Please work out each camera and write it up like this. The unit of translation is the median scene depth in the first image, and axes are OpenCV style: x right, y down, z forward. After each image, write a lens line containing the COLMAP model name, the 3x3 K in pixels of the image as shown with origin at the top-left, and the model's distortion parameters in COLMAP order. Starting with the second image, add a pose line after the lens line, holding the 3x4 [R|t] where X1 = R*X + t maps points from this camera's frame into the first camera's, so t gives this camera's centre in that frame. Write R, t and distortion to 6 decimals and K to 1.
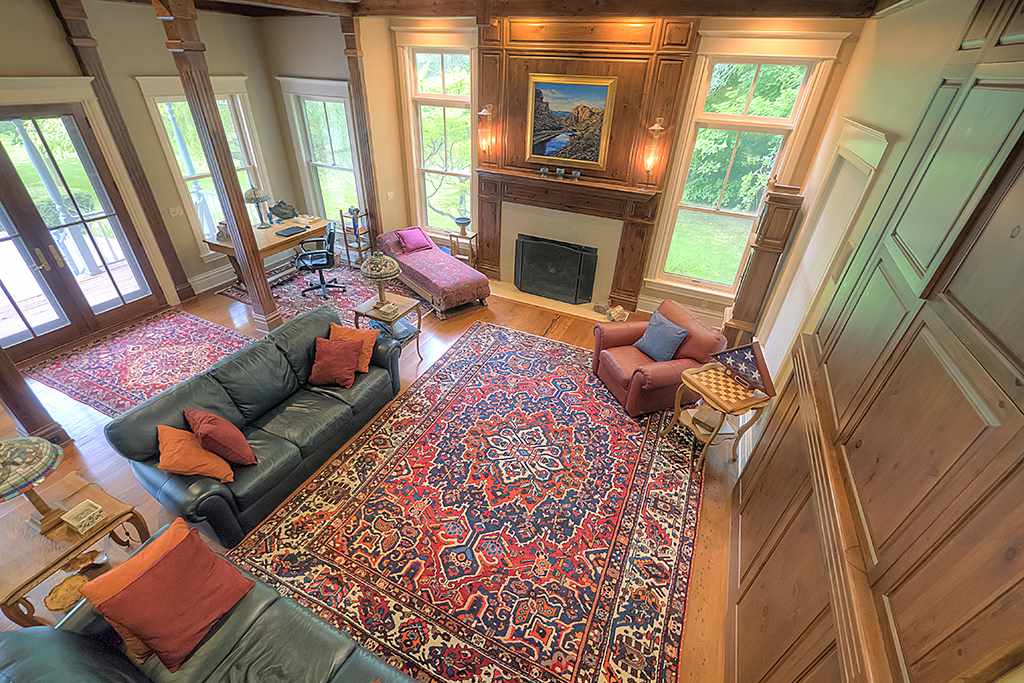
lens RADIAL K [[427.5, 0, 511.5], [0, 427.5, 340.1], [0, 0, 1]] dist [-0.000484, -0.000445]
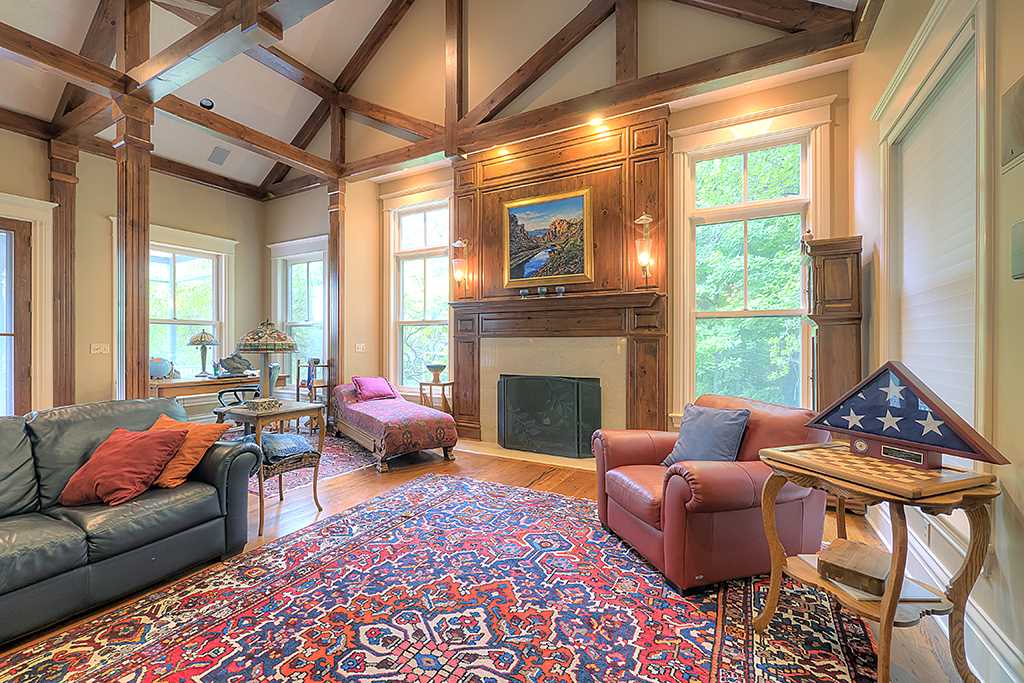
lens RADIAL K [[427.5, 0, 508.7], [0, 427.5, 343.1], [0, 0, 1]] dist [-0.000484, -0.000445]
pose [[0.996907, -0.039025, -0.068214, 0.109445], [-0.003802, 0.843027, -0.537859, 0.166283], [0.078496, 0.536454, 0.840271, 0.360054]]
